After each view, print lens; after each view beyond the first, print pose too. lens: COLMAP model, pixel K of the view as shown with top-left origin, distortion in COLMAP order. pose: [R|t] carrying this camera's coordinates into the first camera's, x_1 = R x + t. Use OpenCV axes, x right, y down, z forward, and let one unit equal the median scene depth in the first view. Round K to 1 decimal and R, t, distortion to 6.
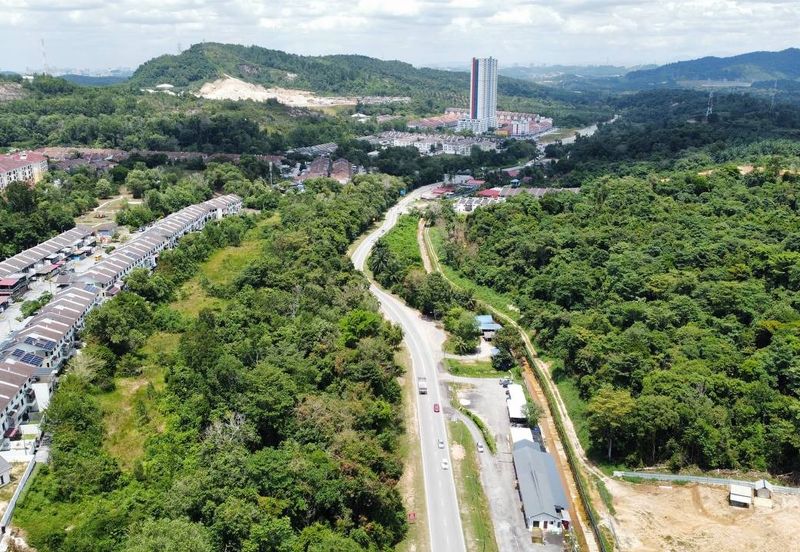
lens RADIAL K [[743.1, 0, 396.3], [0, 743.1, 274.9], [0, 0, 1]] dist [0.005525, -0.019863]
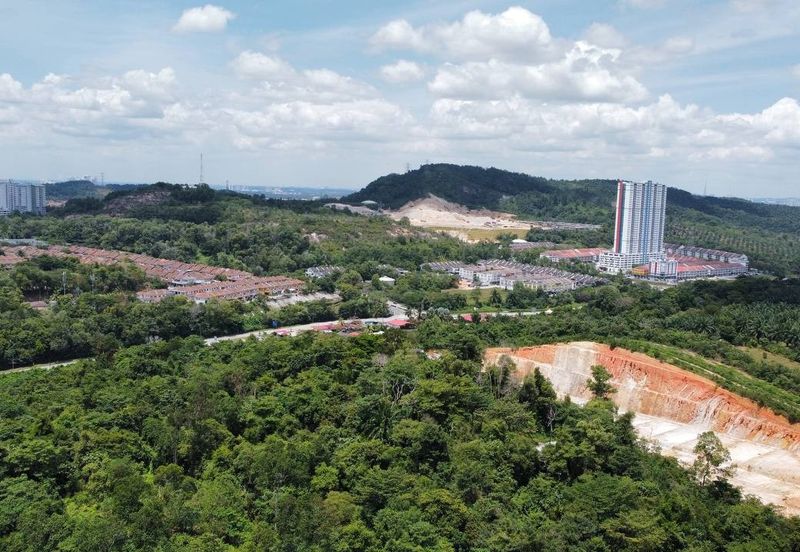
lens RADIAL K [[743.1, 0, 396.3], [0, 743.1, 274.9], [0, 0, 1]] dist [0.005525, -0.019863]
pose [[0.870755, 0.086673, -0.484018, 1.170941], [-0.163960, 0.979187, -0.119622, -0.189848], [0.463576, 0.183521, 0.866843, 0.709114]]
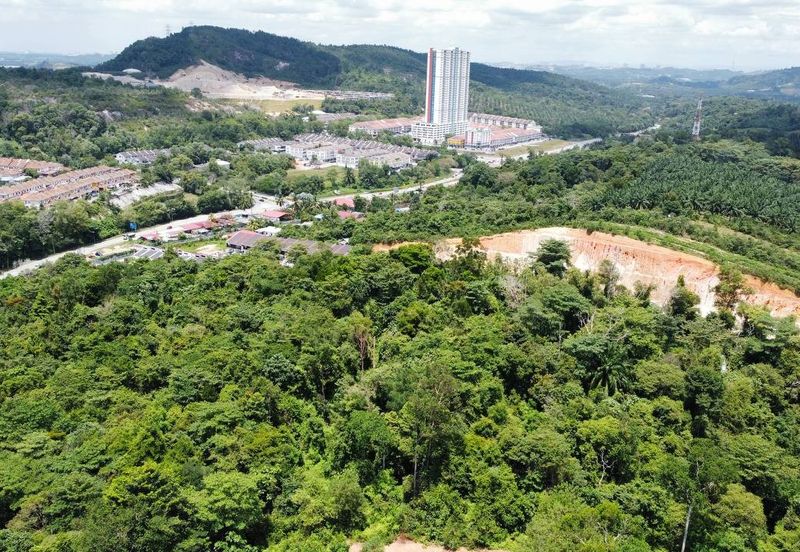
lens RADIAL K [[743.1, 0, 396.3], [0, 743.1, 274.9], [0, 0, 1]] dist [0.005525, -0.019863]
pose [[0.986967, 0.075354, -0.142191, 0.791679], [-0.074513, 0.997157, 0.011241, -0.199812], [0.142633, -0.000499, 0.989775, 0.744256]]
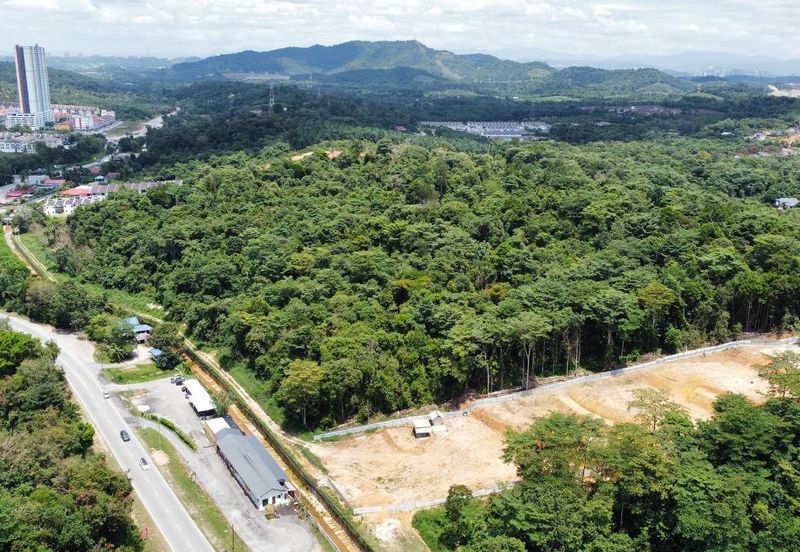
lens RADIAL K [[743.1, 0, 396.3], [0, 743.1, 274.9], [0, 0, 1]] dist [0.005525, -0.019863]
pose [[0.837781, -0.131914, 0.529832, -0.093816], [0.126534, 0.990866, 0.046621, -0.001273], [-0.531142, 0.027983, 0.846820, 0.012236]]
